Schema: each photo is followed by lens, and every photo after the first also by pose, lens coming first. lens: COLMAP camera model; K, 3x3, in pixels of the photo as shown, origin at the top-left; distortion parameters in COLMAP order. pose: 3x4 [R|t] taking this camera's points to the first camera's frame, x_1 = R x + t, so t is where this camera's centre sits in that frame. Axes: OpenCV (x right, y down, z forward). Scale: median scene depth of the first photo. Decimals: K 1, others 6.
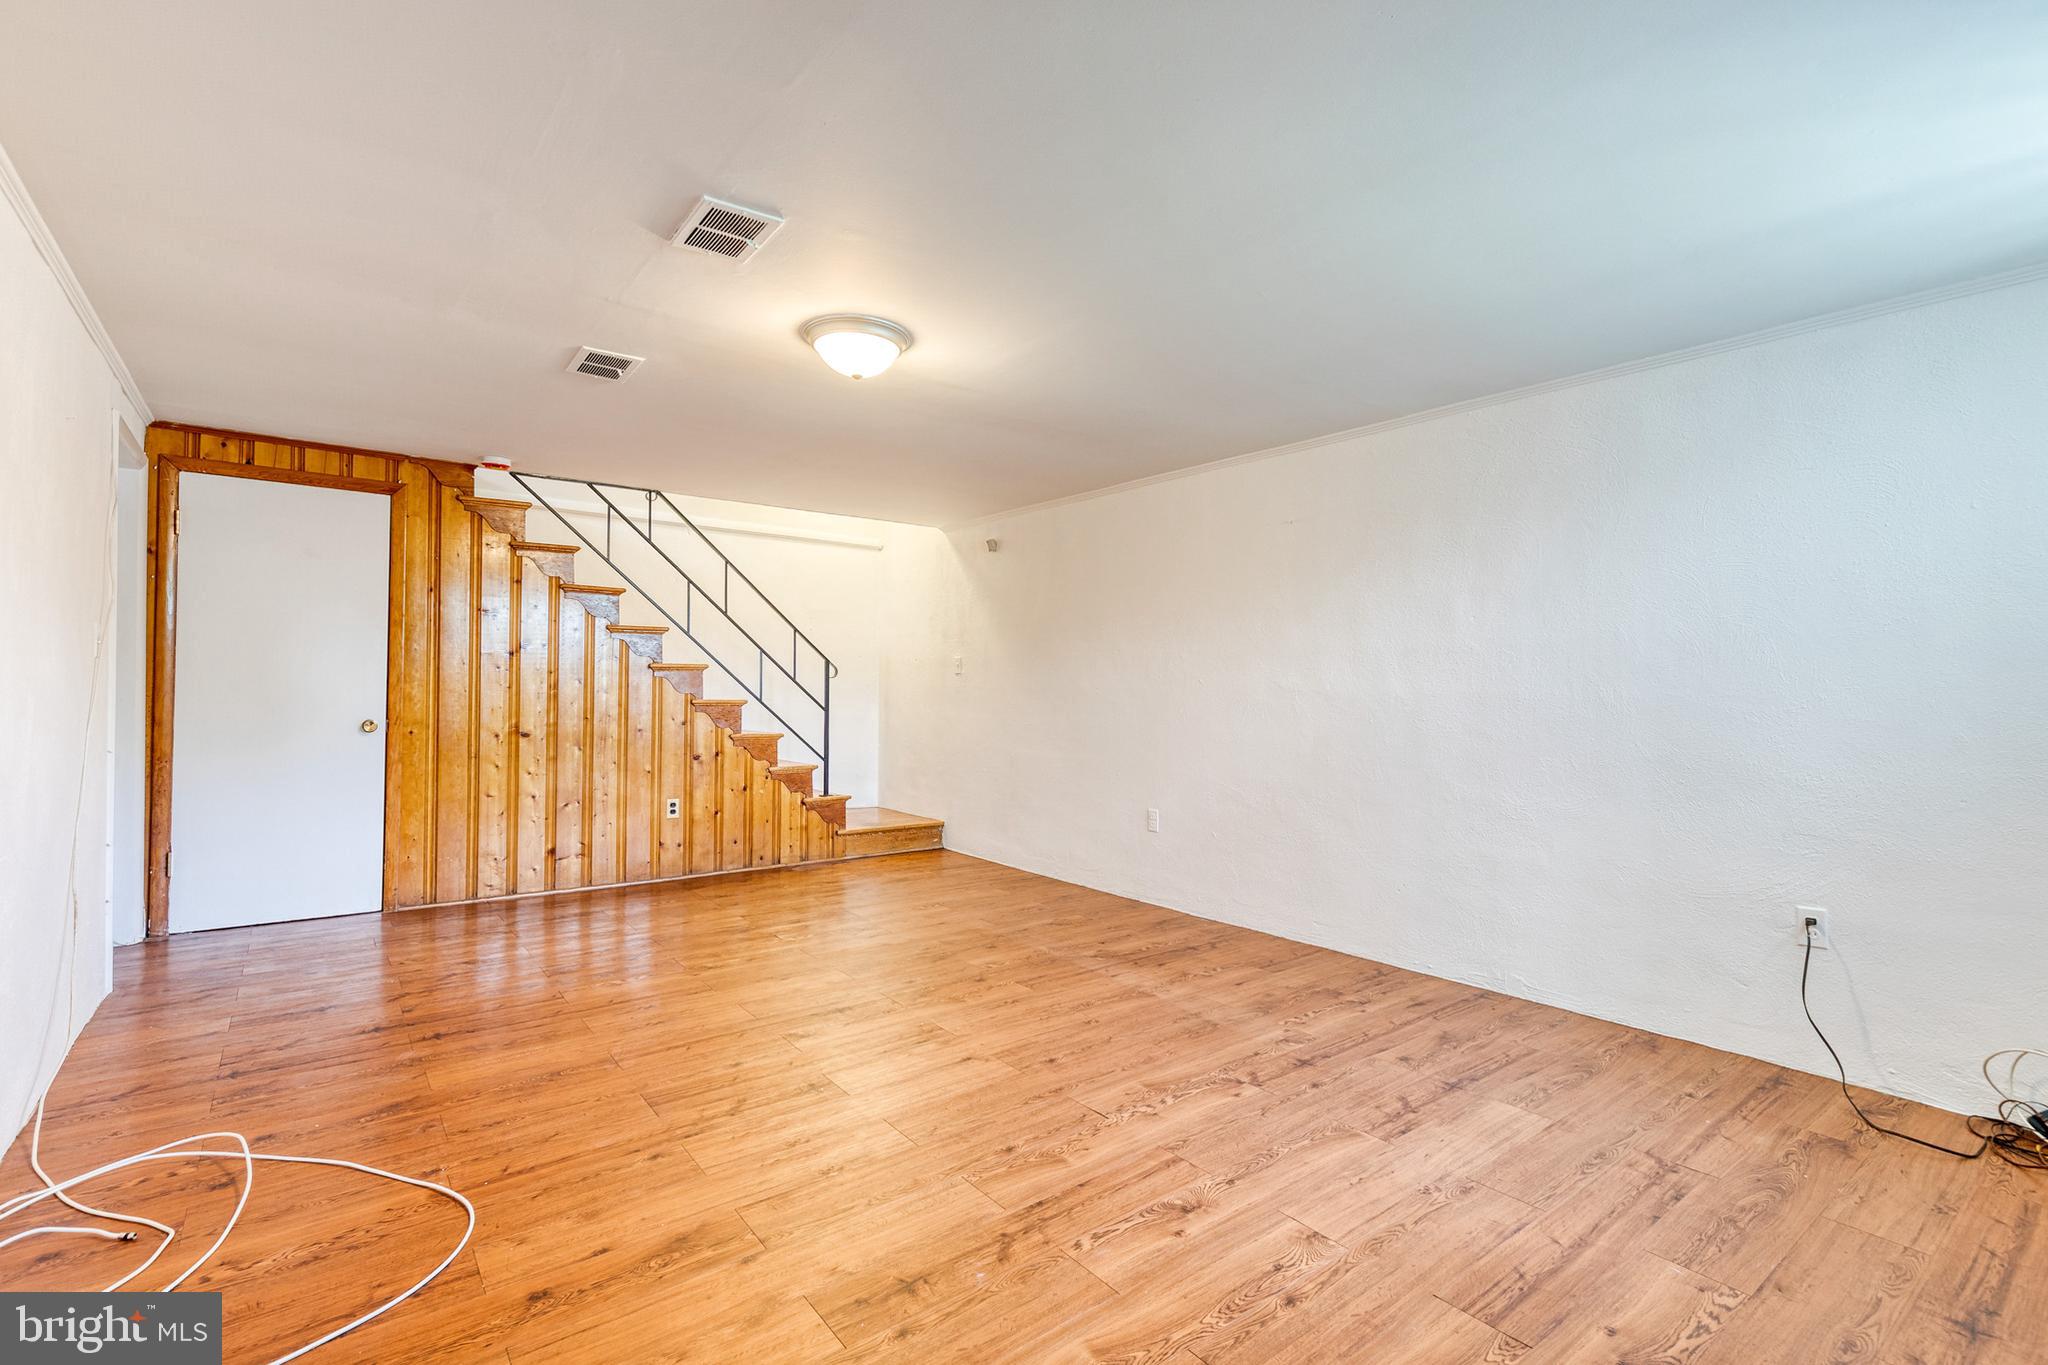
lens RADIAL K [[932.4, 0, 1053.5], [0, 932.4, 680.3], [0, 0, 1]] dist [0.008995, -0.000277]
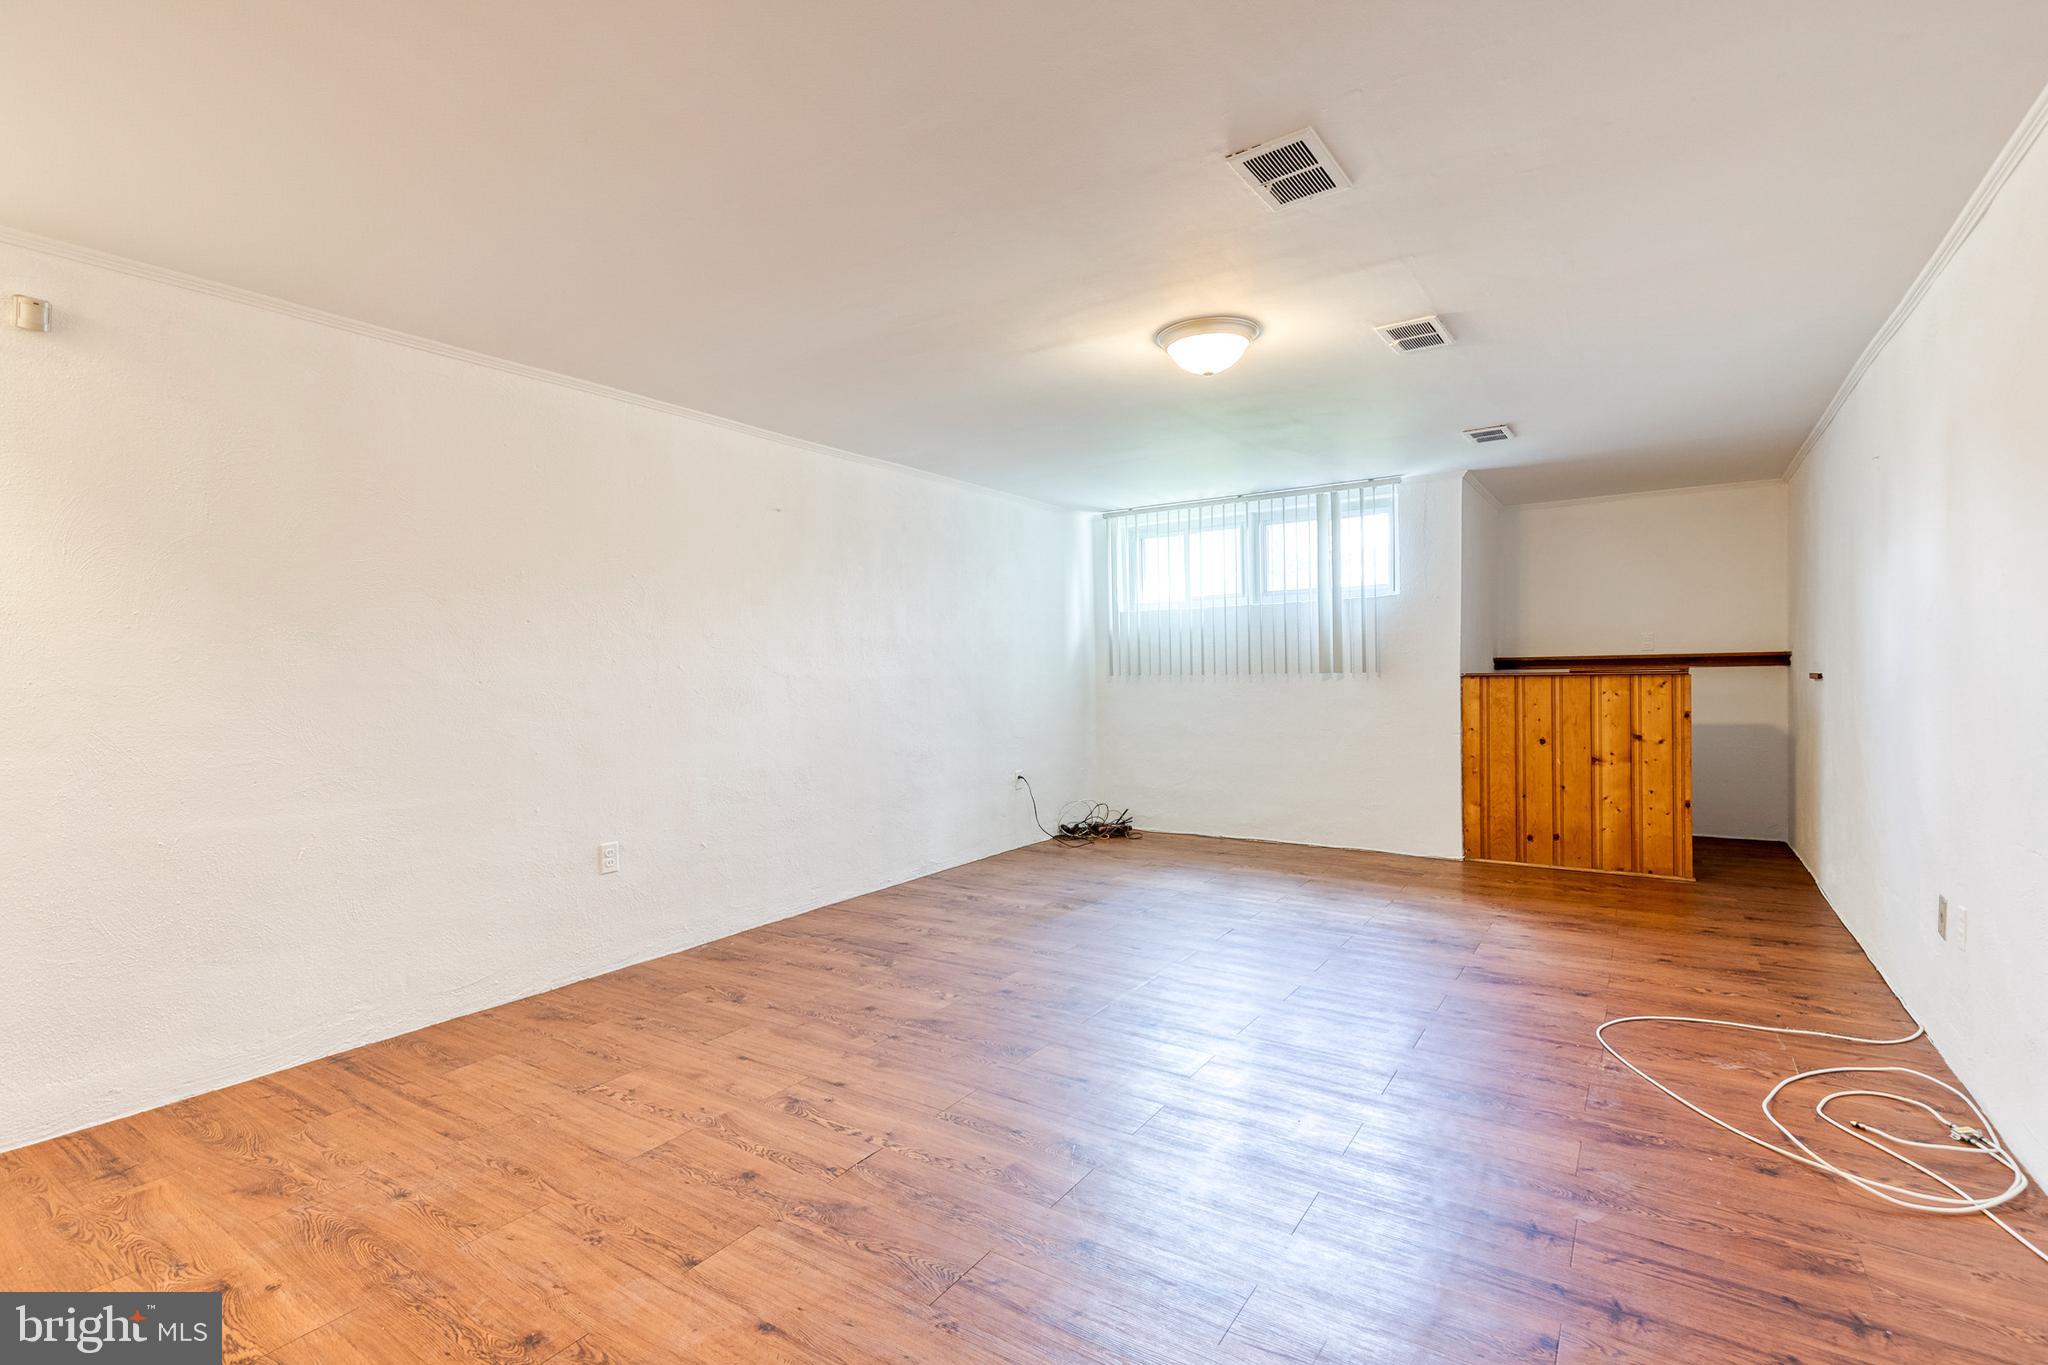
lens RADIAL K [[932.4, 0, 1053.5], [0, 932.4, 680.3], [0, 0, 1]] dist [0.008995, -0.000277]
pose [[-0.317047, -0.012942, 0.948321, -0.956487], [0.003748, 0.999882, 0.014899, 0.006387], [-0.948402, 0.008278, -0.316961, 1.254644]]
